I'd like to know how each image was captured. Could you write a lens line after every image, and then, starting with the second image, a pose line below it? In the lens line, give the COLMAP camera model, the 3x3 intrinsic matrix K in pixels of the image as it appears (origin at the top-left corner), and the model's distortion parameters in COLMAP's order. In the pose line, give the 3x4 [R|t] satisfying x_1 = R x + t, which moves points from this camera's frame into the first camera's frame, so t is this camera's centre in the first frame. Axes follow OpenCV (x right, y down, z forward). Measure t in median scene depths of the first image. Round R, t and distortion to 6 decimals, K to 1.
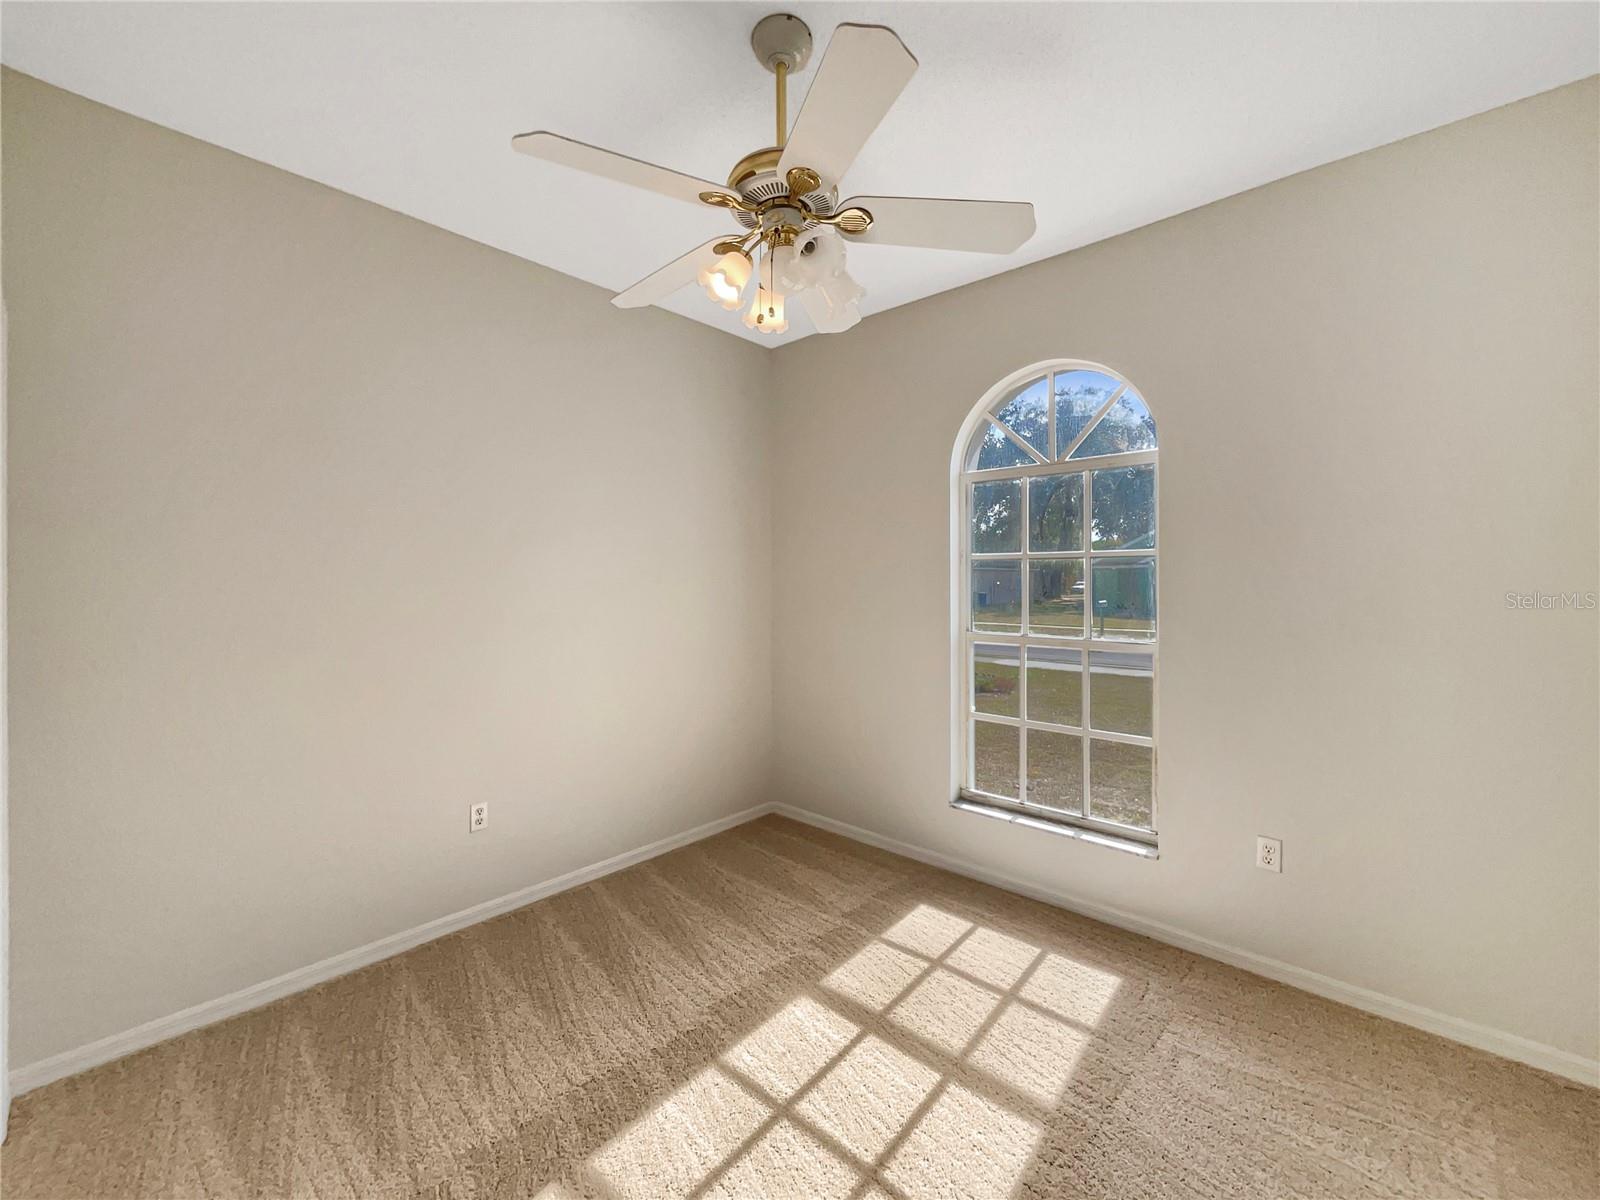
lens RADIAL K [[646.7, 0, 797.4], [0, 646.7, 583.1], [0, 0, 1]] dist [0.001816, 0.000552]
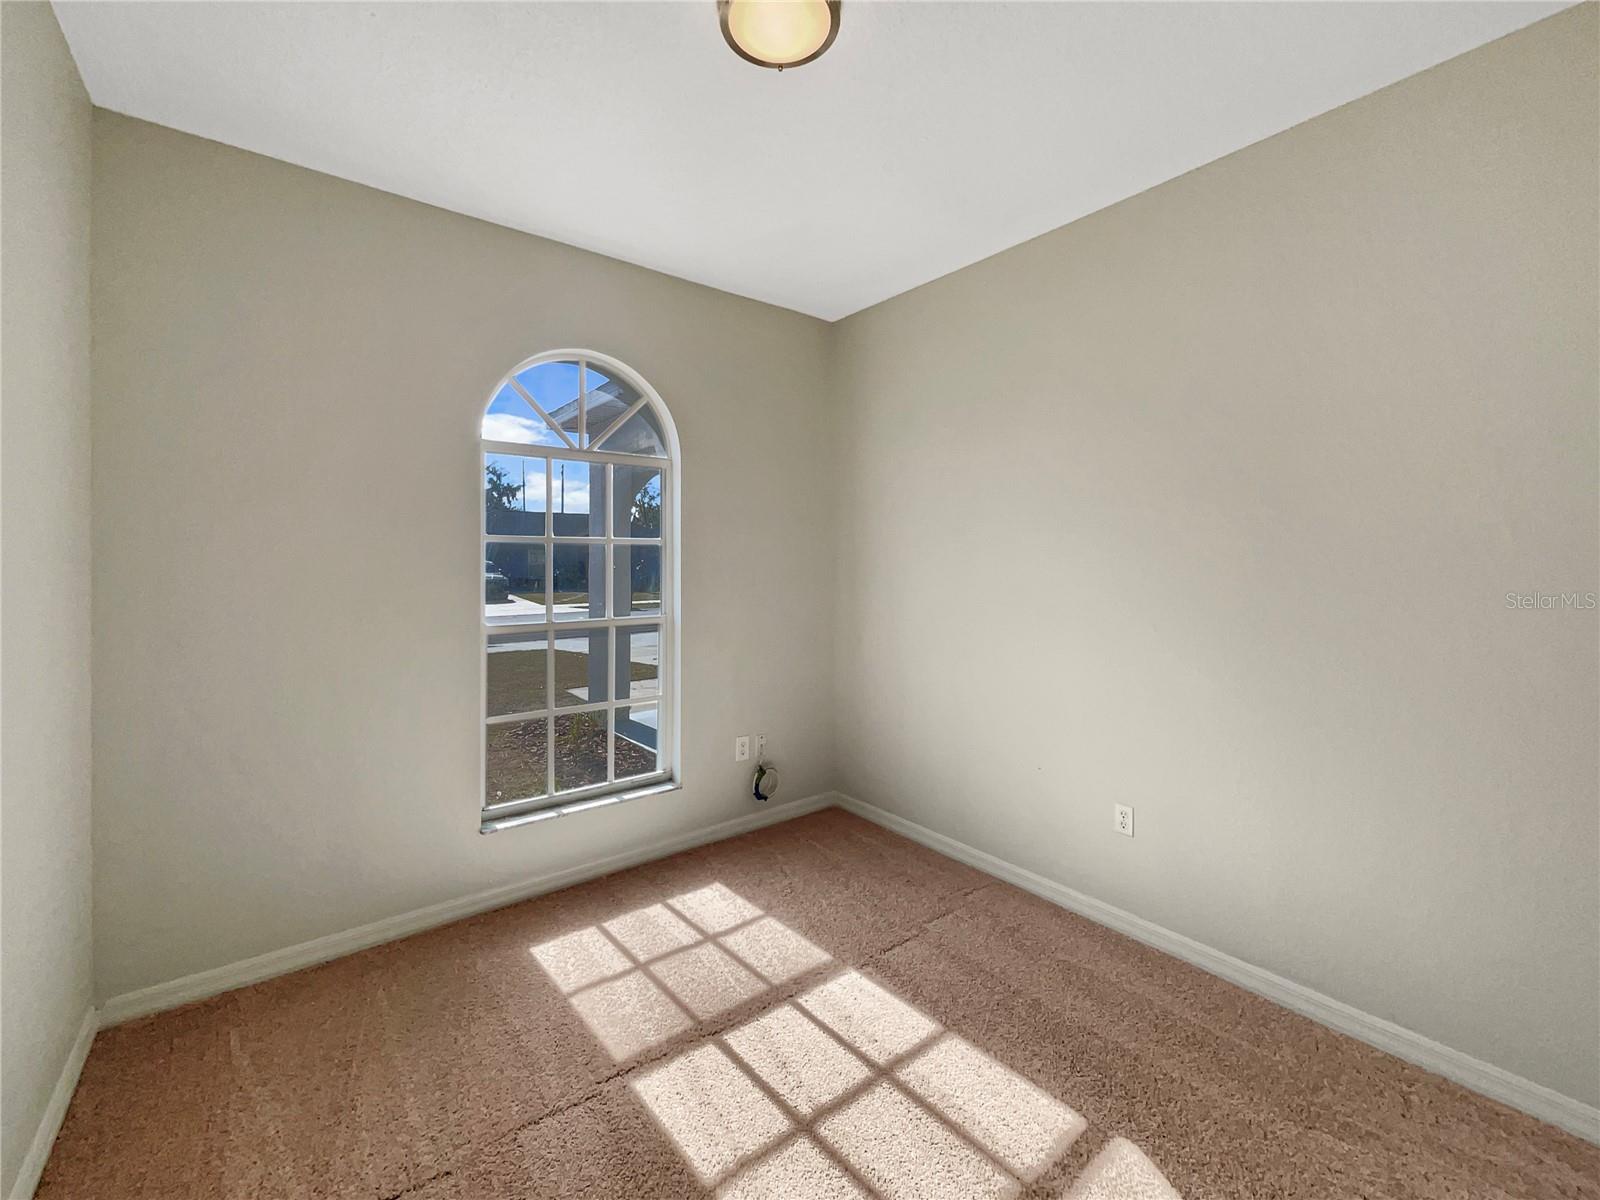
lens RADIAL K [[657.8, 0, 792.1], [0, 657.8, 563.4], [0, 0, 1]] dist [0.000442, 0.000096]
pose [[0.174310, -0.000042, 0.984691, -0.698849], [0.001876, 0.999998, -0.000290, -0.002369], [-0.984689, 0.001898, 0.174310, 0.615061]]
